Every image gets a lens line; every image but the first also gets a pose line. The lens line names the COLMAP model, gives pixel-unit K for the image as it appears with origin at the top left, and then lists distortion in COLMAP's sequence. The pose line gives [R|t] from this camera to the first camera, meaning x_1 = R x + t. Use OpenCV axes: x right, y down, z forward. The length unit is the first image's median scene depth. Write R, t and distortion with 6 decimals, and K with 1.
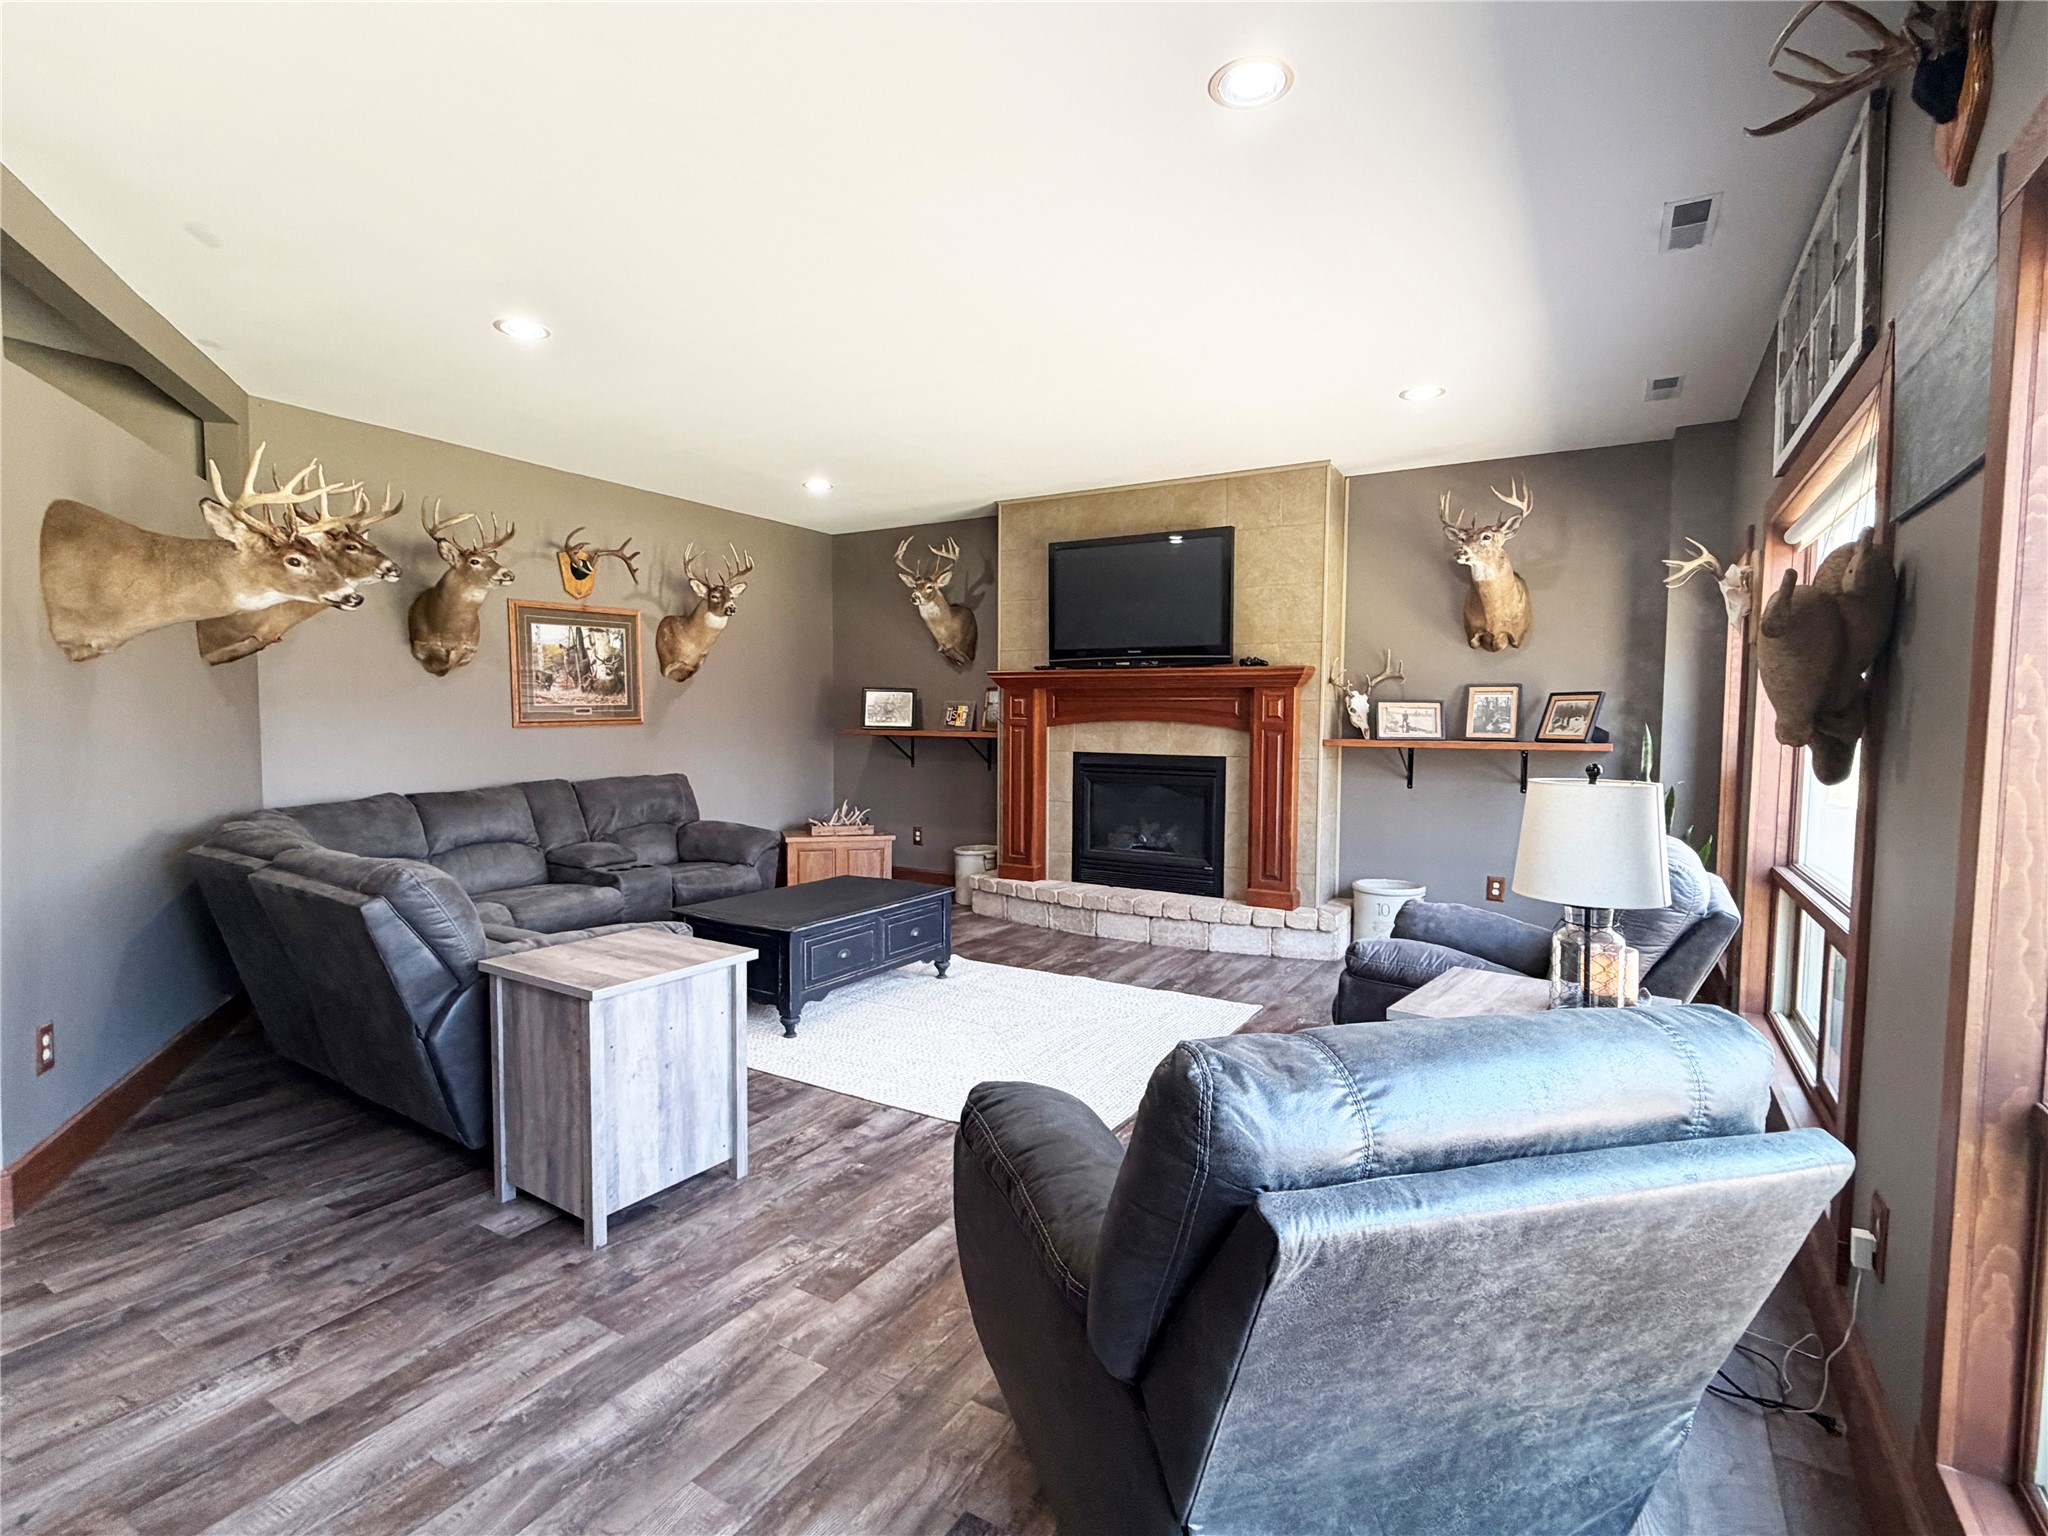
lens RADIAL K [[983.1, 0, 1024.0], [0, 983.1, 768.0], [0, 0, 1]] dist [-0.000884, -0.000414]
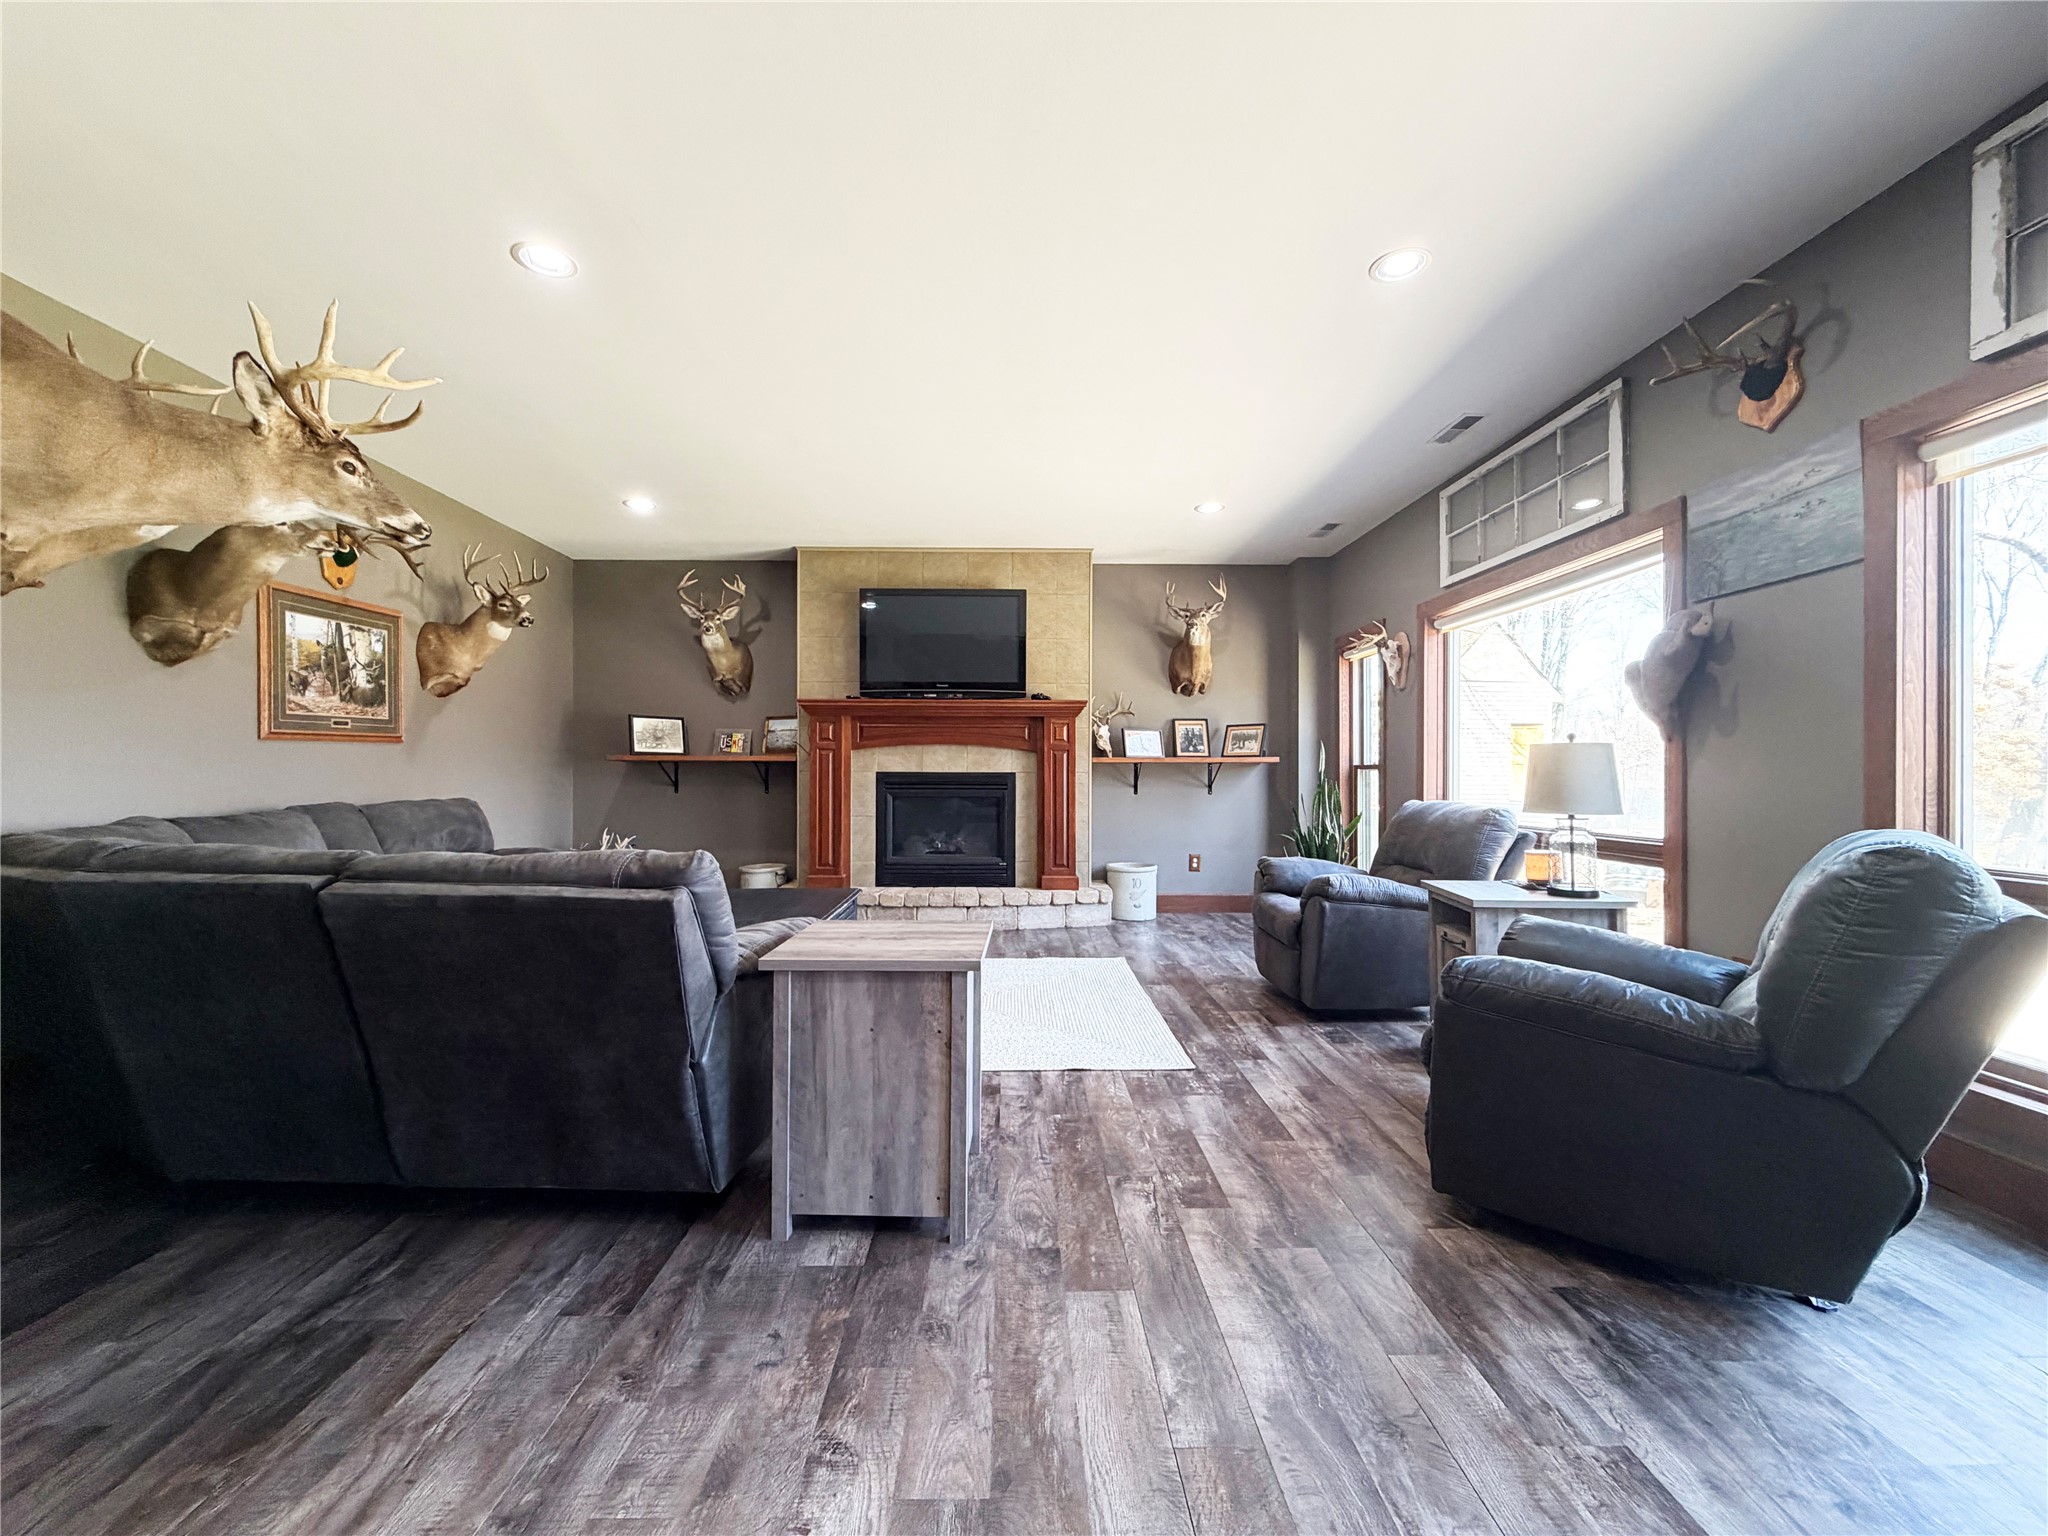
lens RADIAL K [[815.1, 0, 1017.9], [0, 815.1, 769.0], [0, 0, 1]] dist [-0.000390, 0.000297]
pose [[0.849339, -0.003224, 0.527837, -0.342874], [0.032441, 0.998410, -0.046101, 0.032228], [-0.526849, 0.056279, 0.848093, 0.123222]]
